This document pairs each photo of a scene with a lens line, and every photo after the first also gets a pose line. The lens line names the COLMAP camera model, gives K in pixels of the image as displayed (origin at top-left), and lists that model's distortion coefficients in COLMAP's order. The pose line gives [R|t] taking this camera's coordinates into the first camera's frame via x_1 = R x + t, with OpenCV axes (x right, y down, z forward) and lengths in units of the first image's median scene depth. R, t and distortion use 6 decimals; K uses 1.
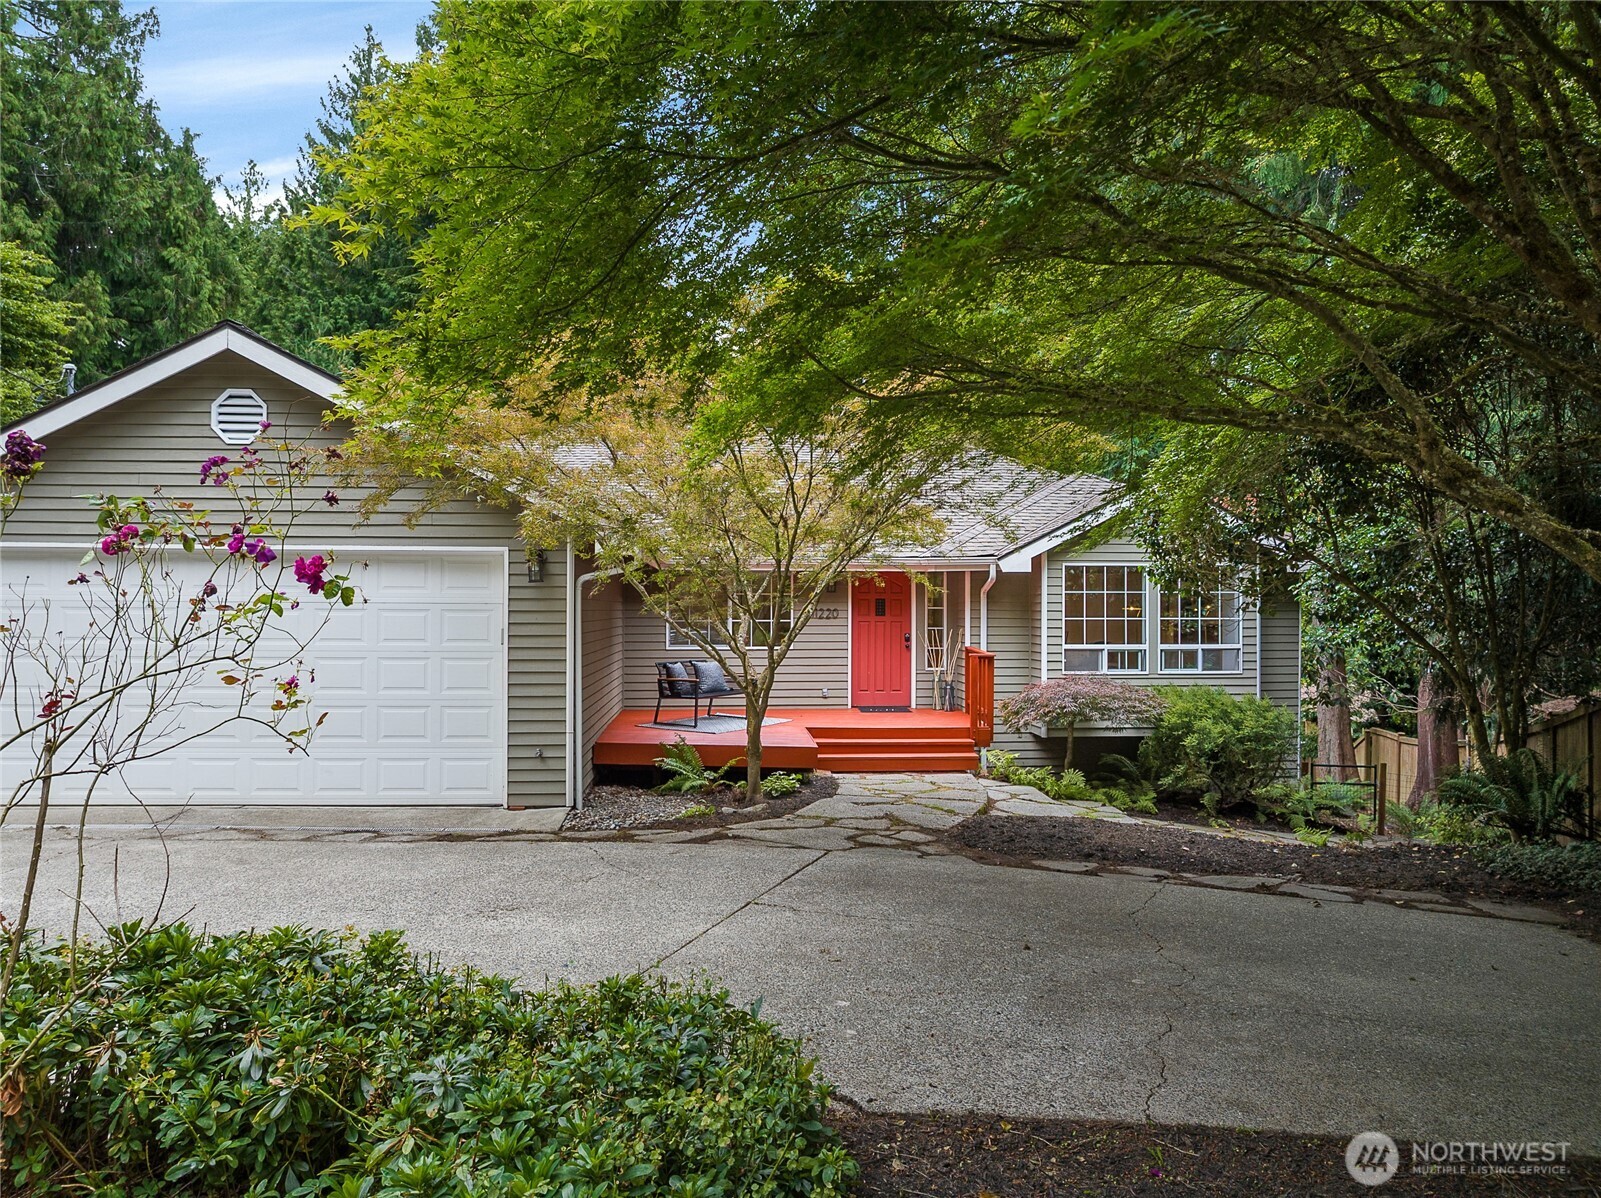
lens RADIAL K [[1122.3, 0, 809.2], [0, 1122.3, 598.0], [0, 0, 1]] dist [-0.040873, 0.007809]
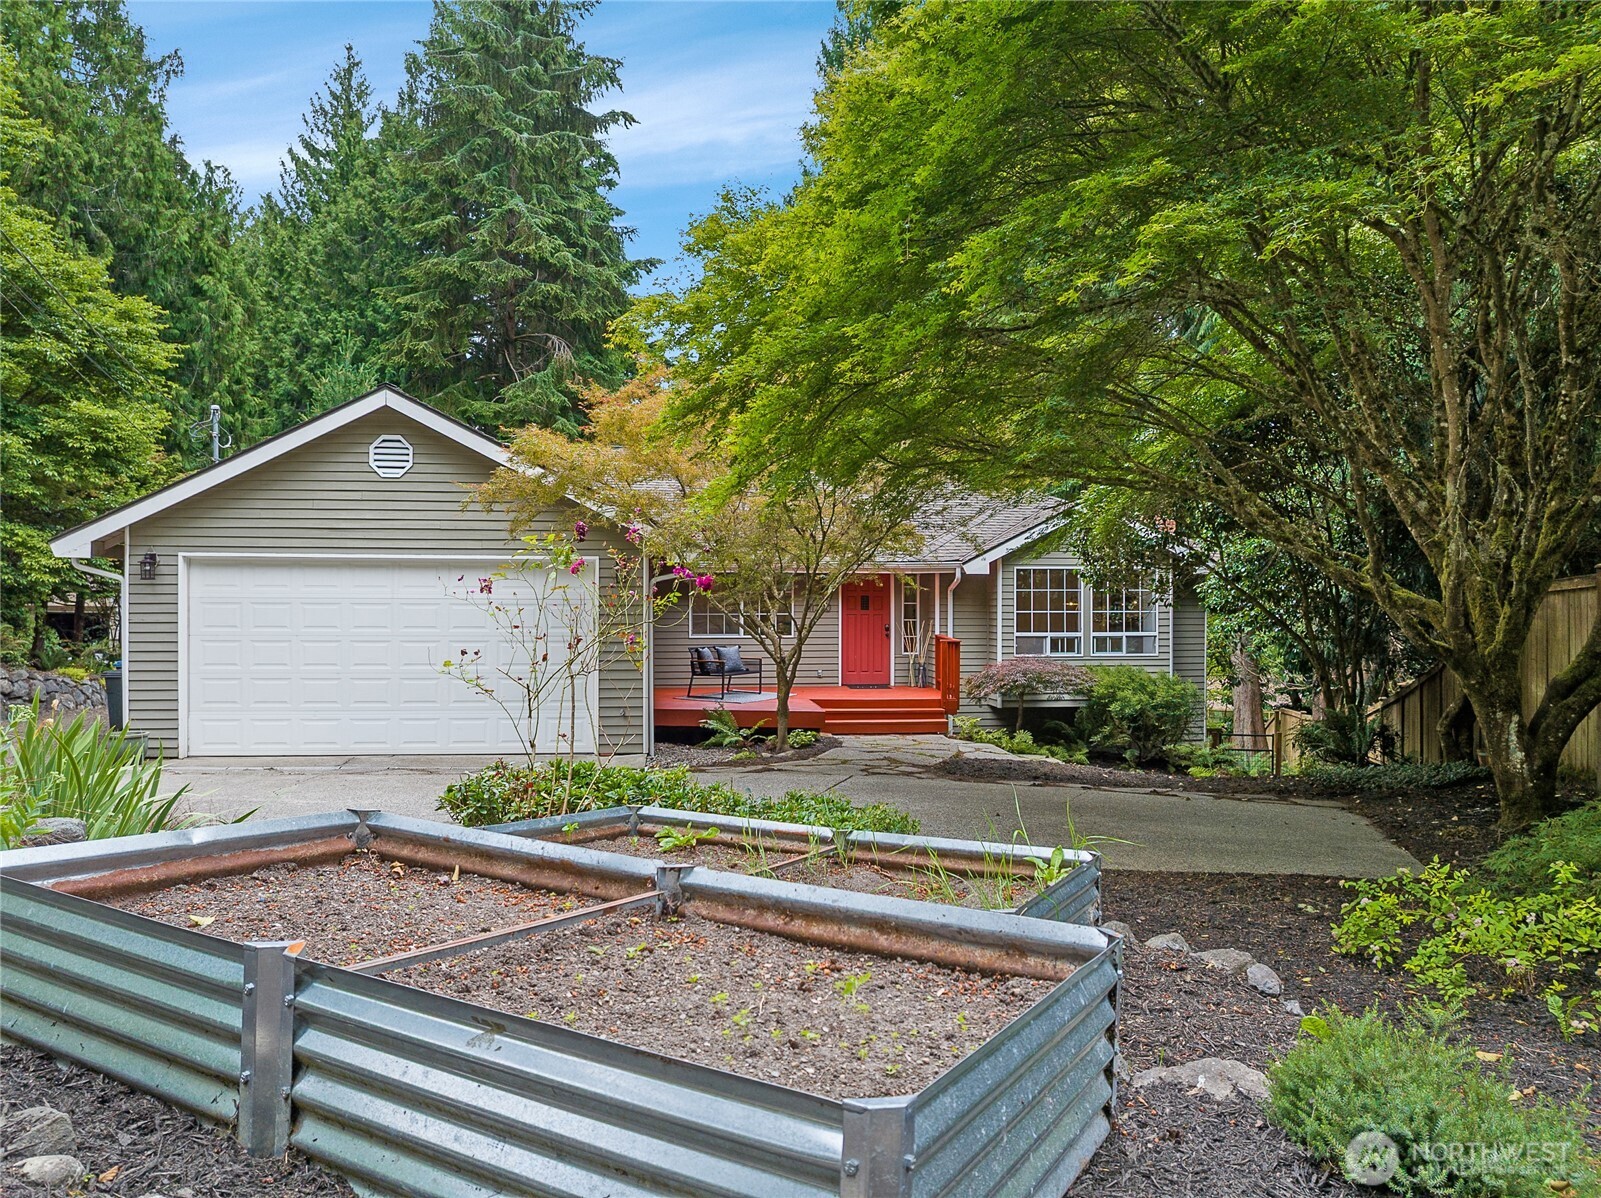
lens RADIAL K [[1122.3, 0, 809.2], [0, 1122.3, 598.0], [0, 0, 1]] dist [-0.040873, 0.007809]
pose [[0.998926, -0.000986, 0.046322, -0.057631], [0.000896, 0.999998, 0.001972, 0.000683], [-0.046324, -0.001928, 0.998925, -0.227023]]
